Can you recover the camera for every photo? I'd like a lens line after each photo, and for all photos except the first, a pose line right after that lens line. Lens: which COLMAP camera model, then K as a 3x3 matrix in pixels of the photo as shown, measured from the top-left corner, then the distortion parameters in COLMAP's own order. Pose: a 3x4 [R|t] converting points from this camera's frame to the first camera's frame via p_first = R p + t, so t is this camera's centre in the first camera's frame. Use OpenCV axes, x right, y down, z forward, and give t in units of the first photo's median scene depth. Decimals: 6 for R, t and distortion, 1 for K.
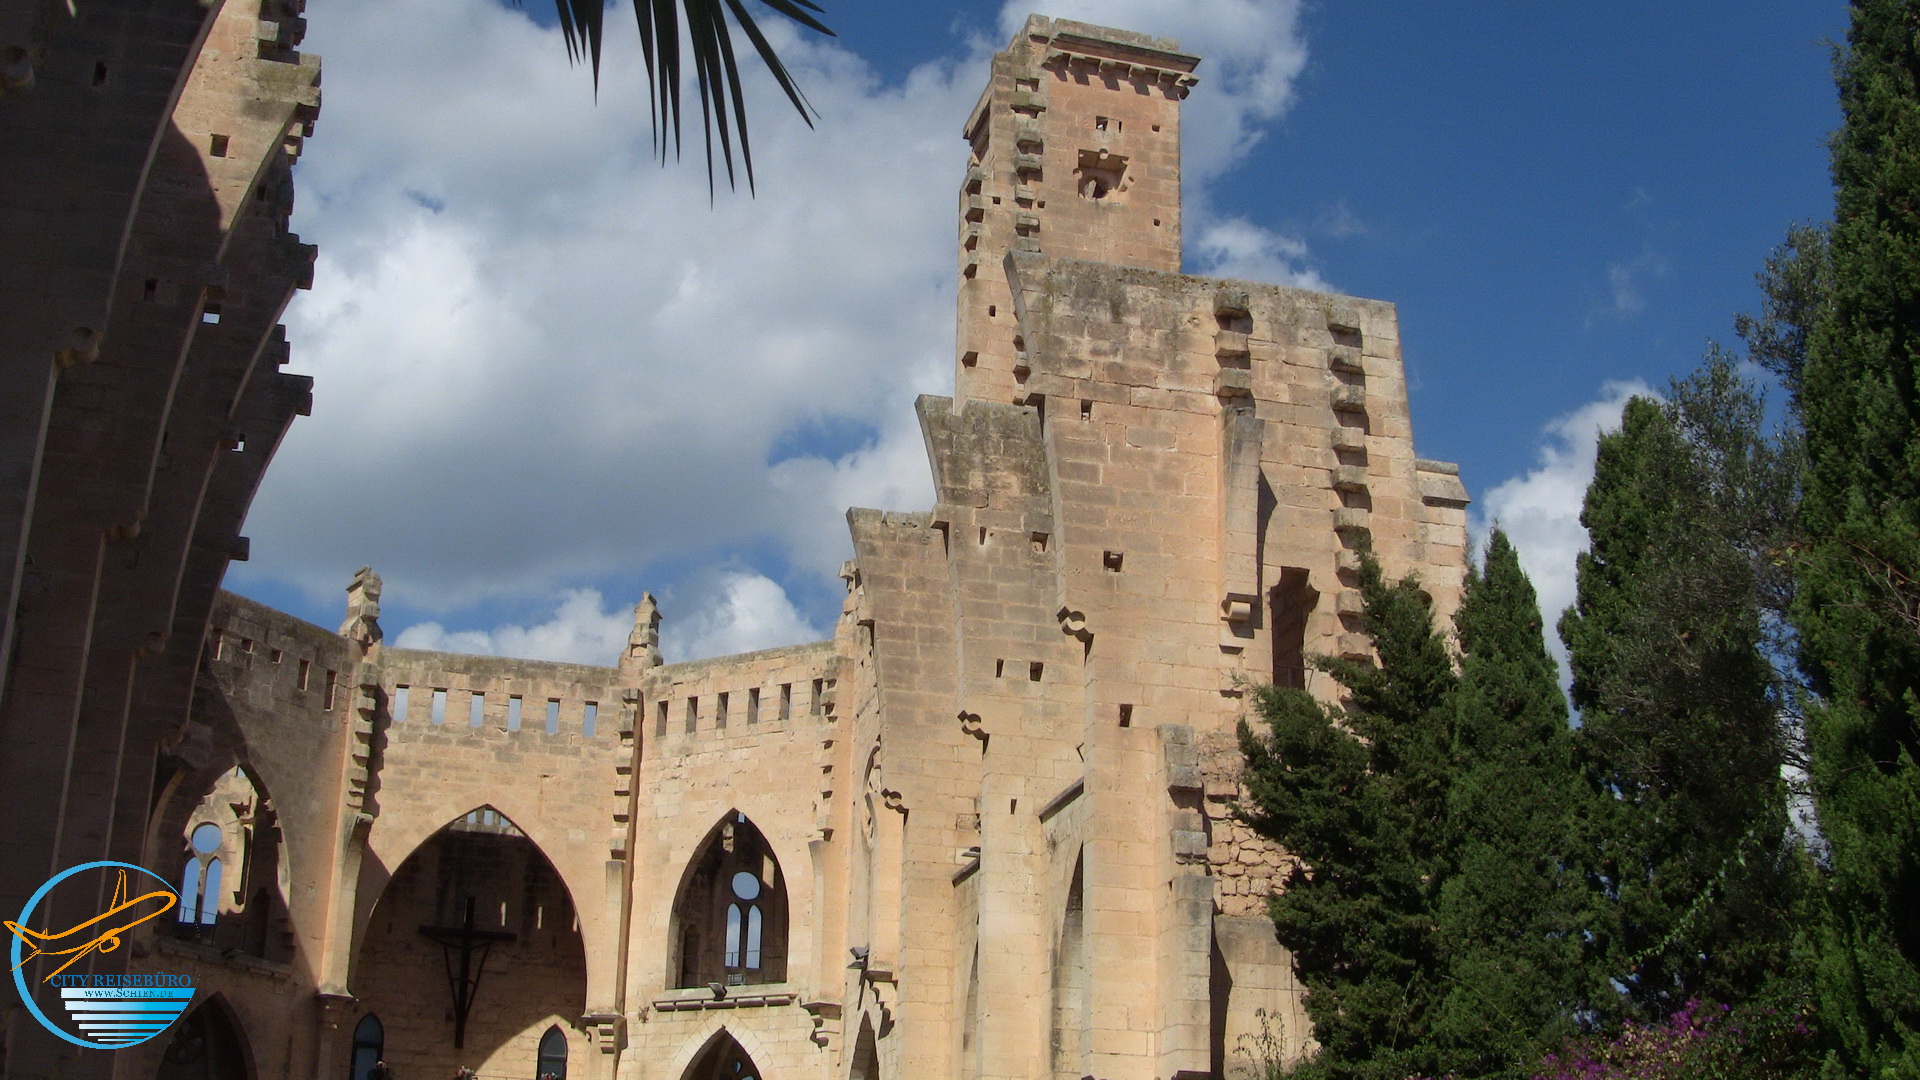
lens RADIAL K [[2293.6, 0, 1010.5], [0, 2293.6, 540.8], [0, 0, 1]] dist [-0.233419, 0.302812]
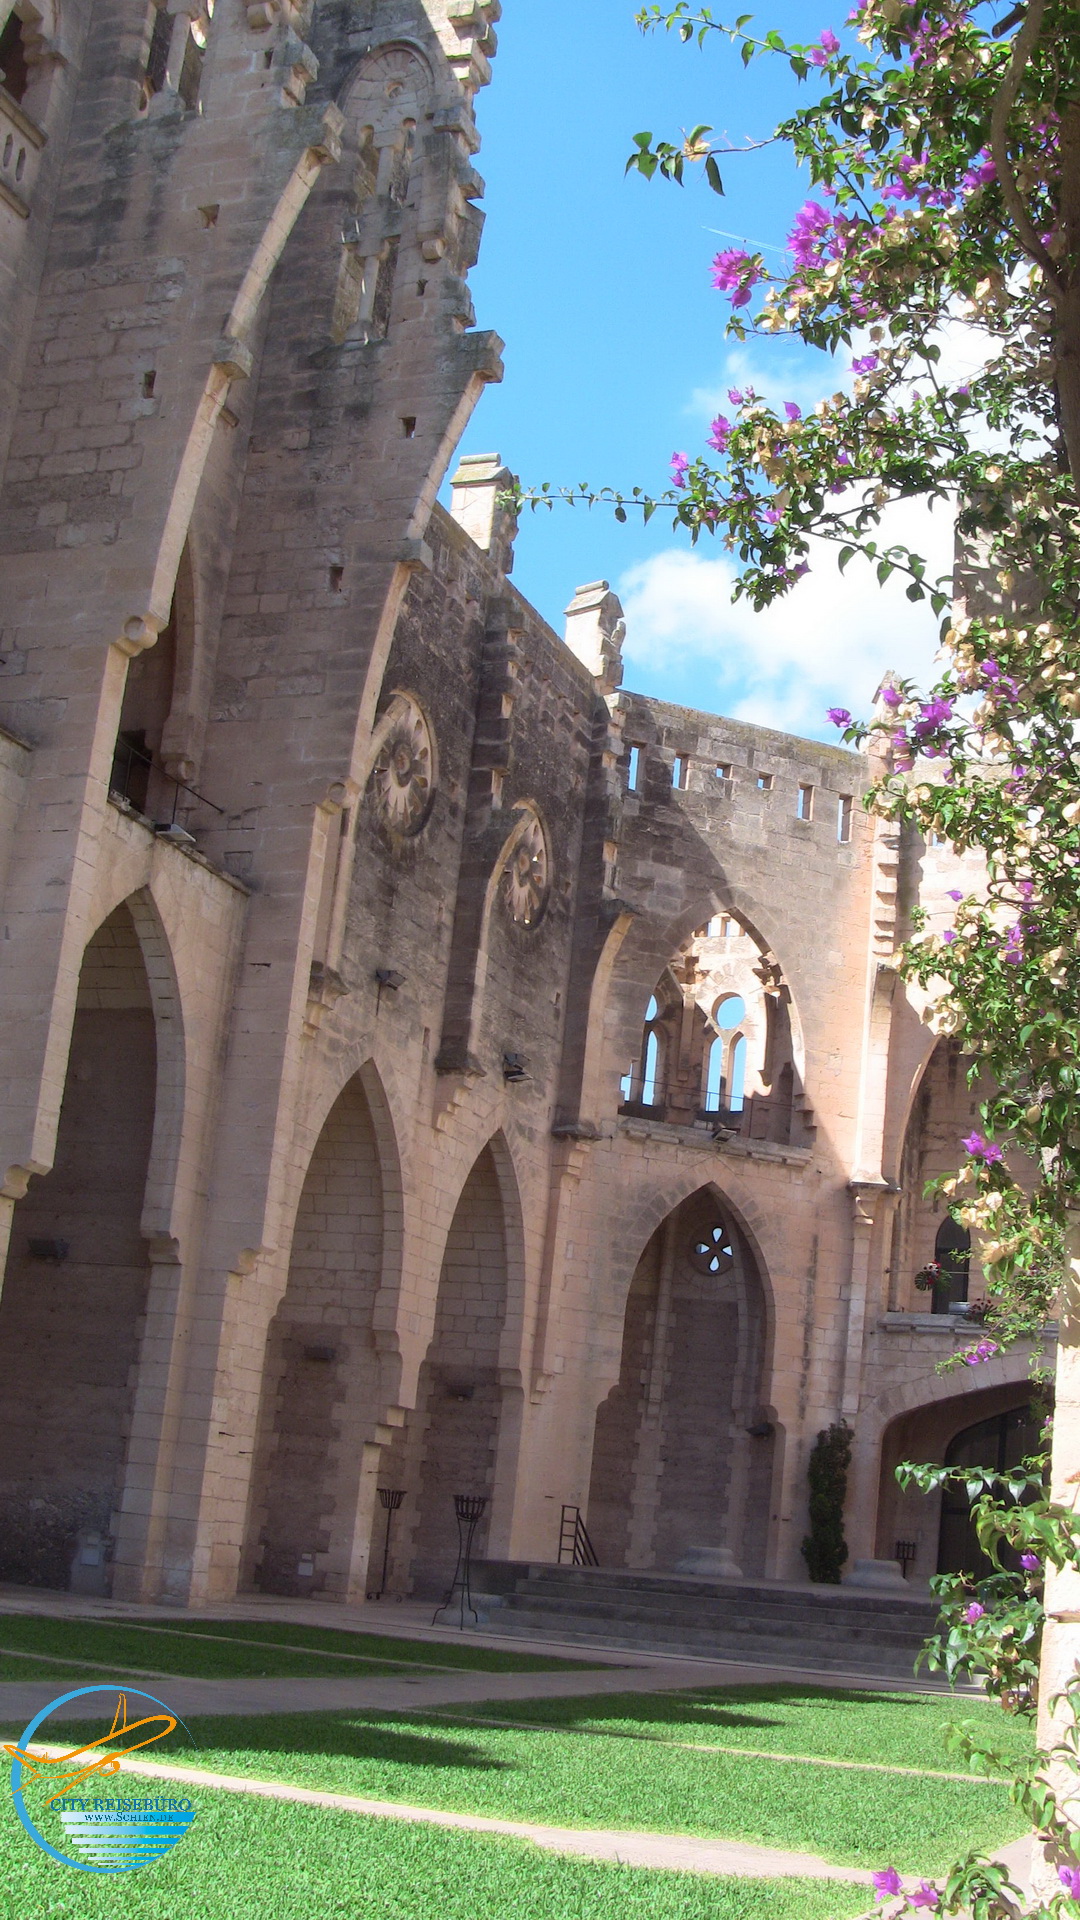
lens RADIAL K [[2293.6, 0, 540.0], [0, 2293.6, 960.0], [0, 0, 1]] dist [-0.233419, 0.302812]
pose [[0.795547, -0.097100, -0.598060, 0.127079], [0.126763, 0.991904, 0.007577, 0.120793], [0.592483, -0.081840, 0.801415, 0.323440]]
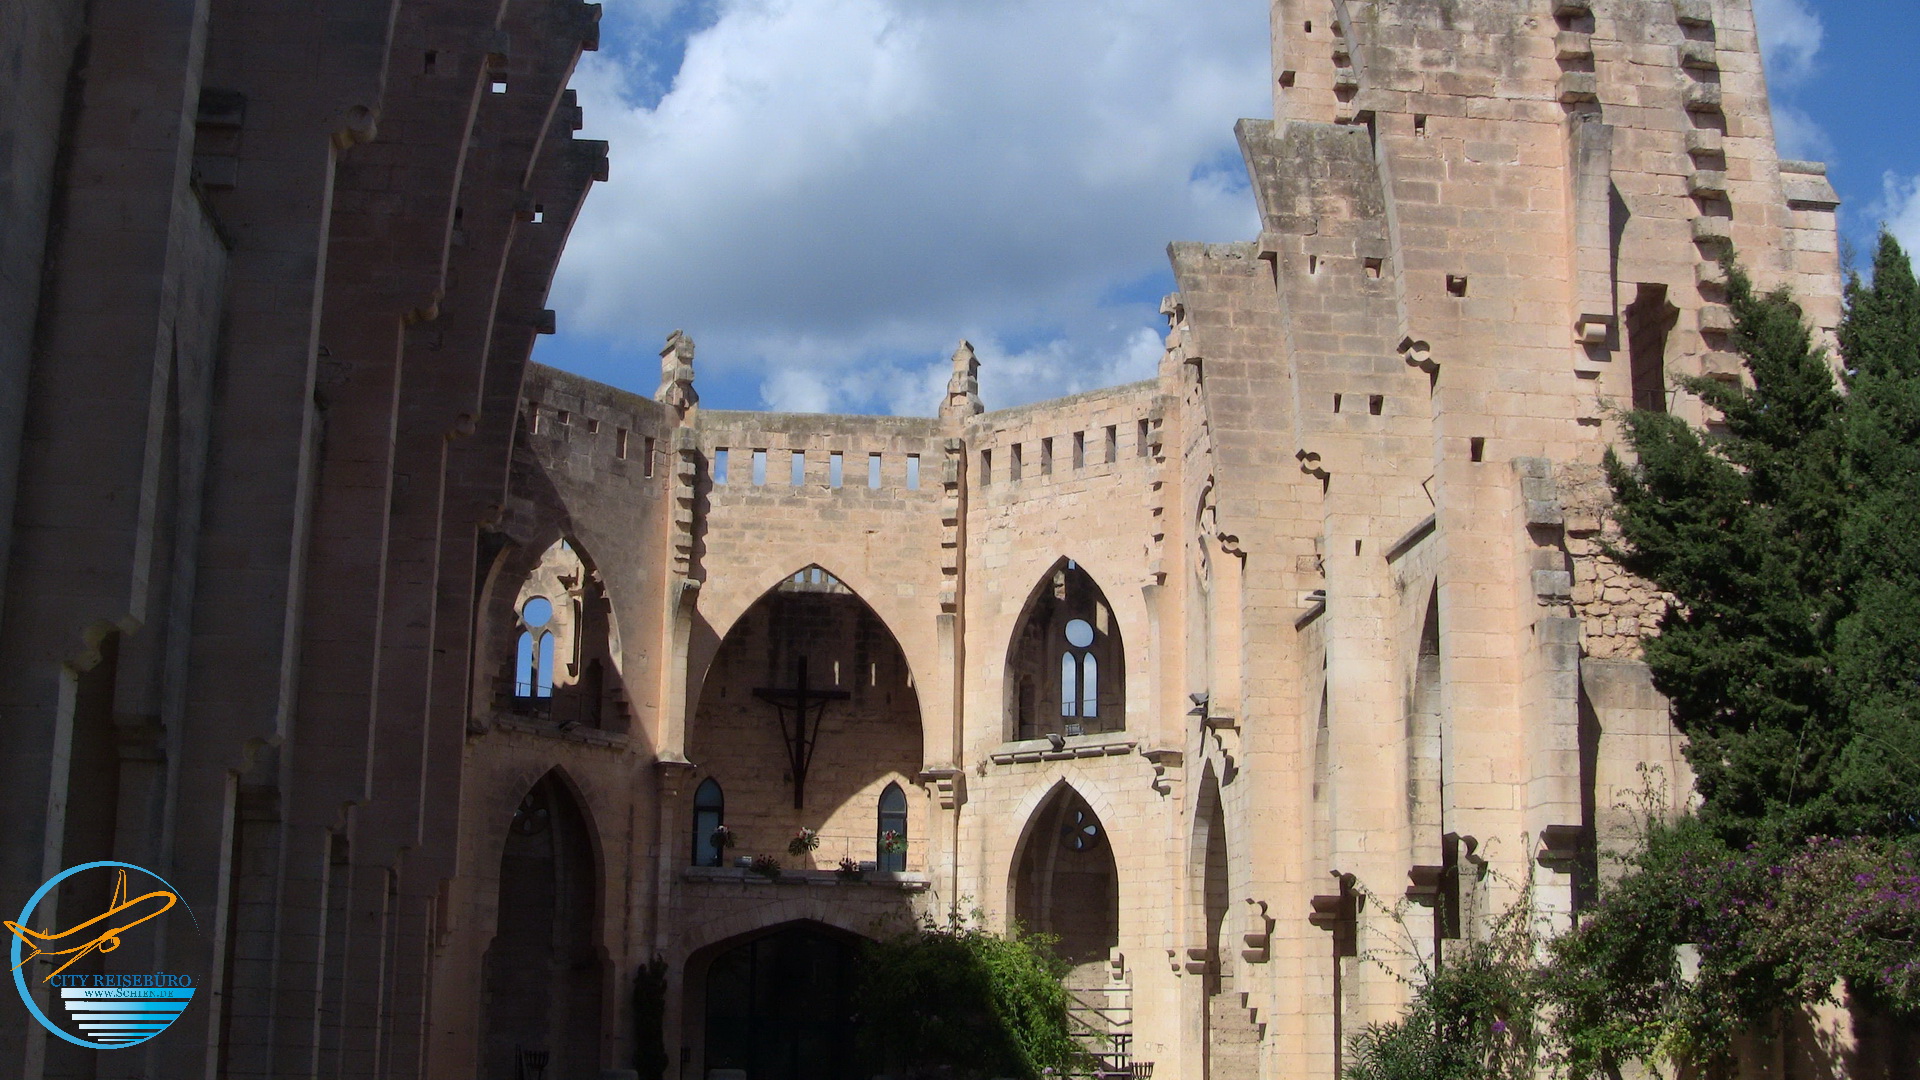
lens RADIAL K [[2293.6, 0, 1010.5], [0, 2293.6, 540.8], [0, 0, 1]] dist [-0.233419, 0.302812]
pose [[0.989248, -0.040181, -0.140617, -0.006491], [0.056301, 0.992044, 0.112604, -0.001471], [0.134973, -0.119310, 0.983640, 0.035167]]
